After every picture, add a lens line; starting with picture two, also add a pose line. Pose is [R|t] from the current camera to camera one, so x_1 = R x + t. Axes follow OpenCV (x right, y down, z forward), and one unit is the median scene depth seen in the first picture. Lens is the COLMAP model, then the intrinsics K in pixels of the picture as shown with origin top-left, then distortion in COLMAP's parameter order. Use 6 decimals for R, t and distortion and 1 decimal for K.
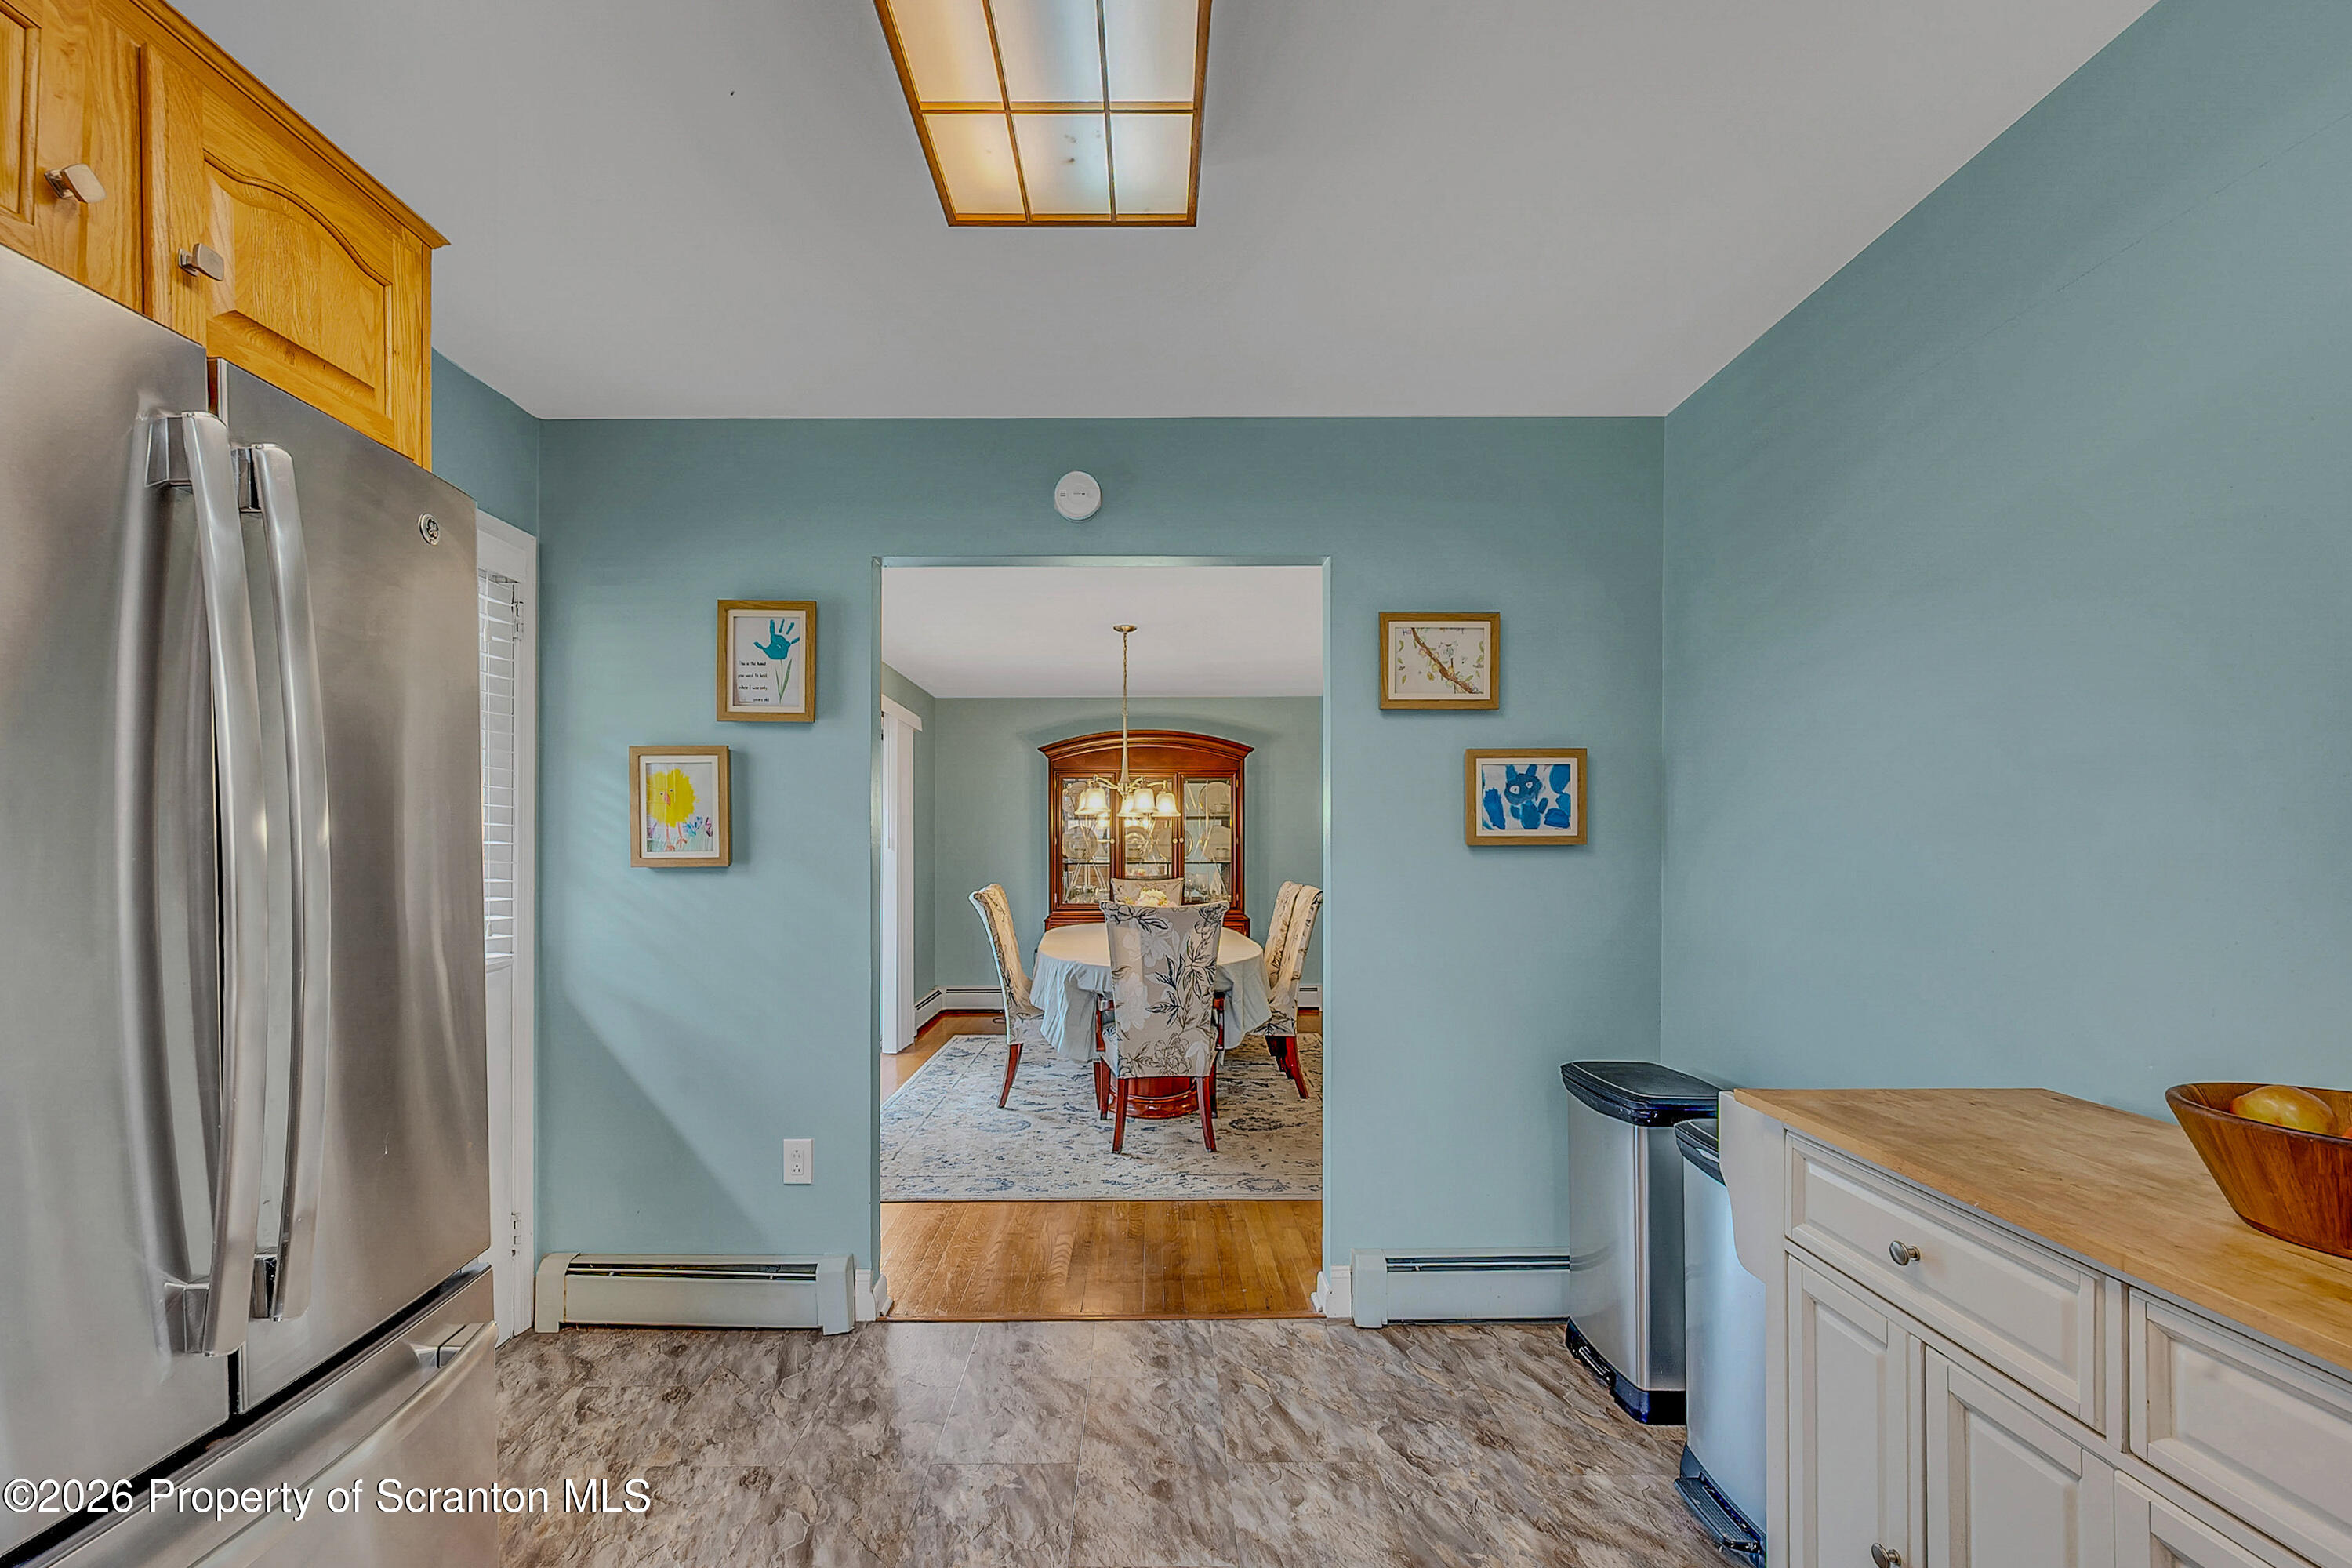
lens RADIAL K [[965.1, 0, 1147.5], [0, 965.1, 835.2], [0, 0, 1]] dist [-0.001844, -0.000302]
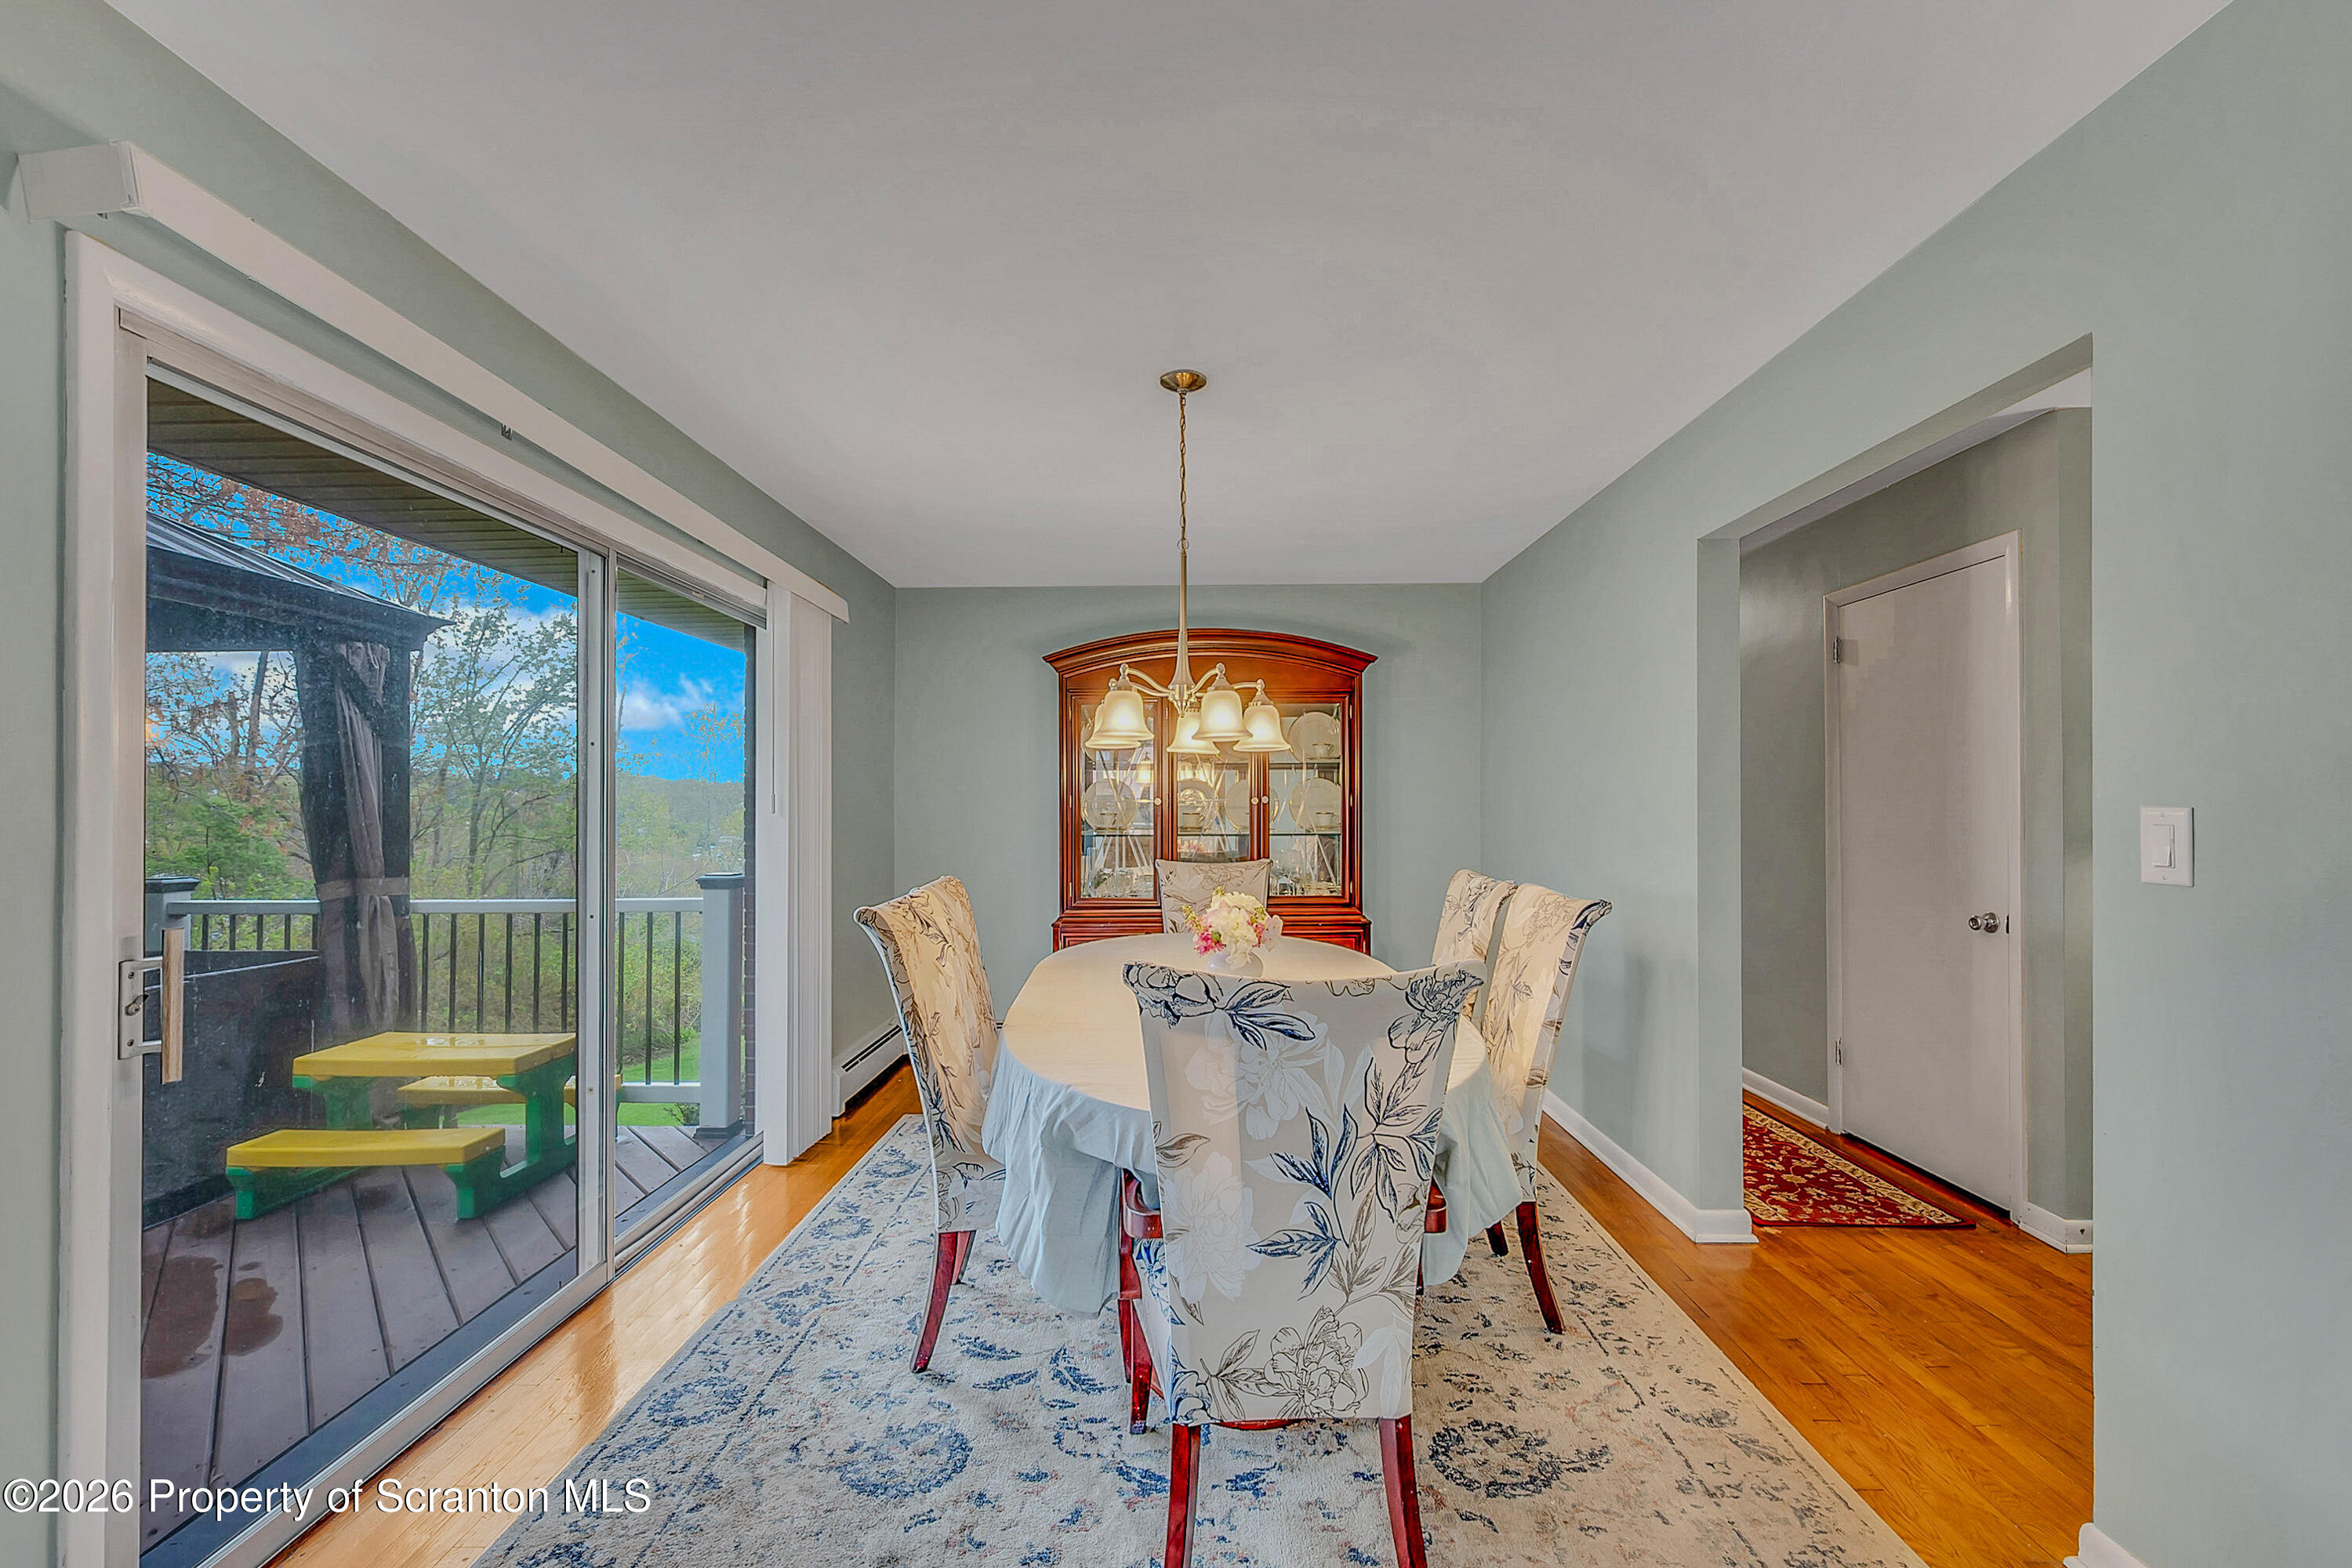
lens RADIAL K [[944.5, 0, 1174.5], [0, 944.5, 801.5], [0, 0, 1]] dist [-0.000726, 0.000299]
pose [[0.999822, -0.000600, -0.018835, -0.016552], [0.000649, 0.999996, 0.002619, 0.005583], [0.018833, -0.002631, 0.999819, 0.455438]]
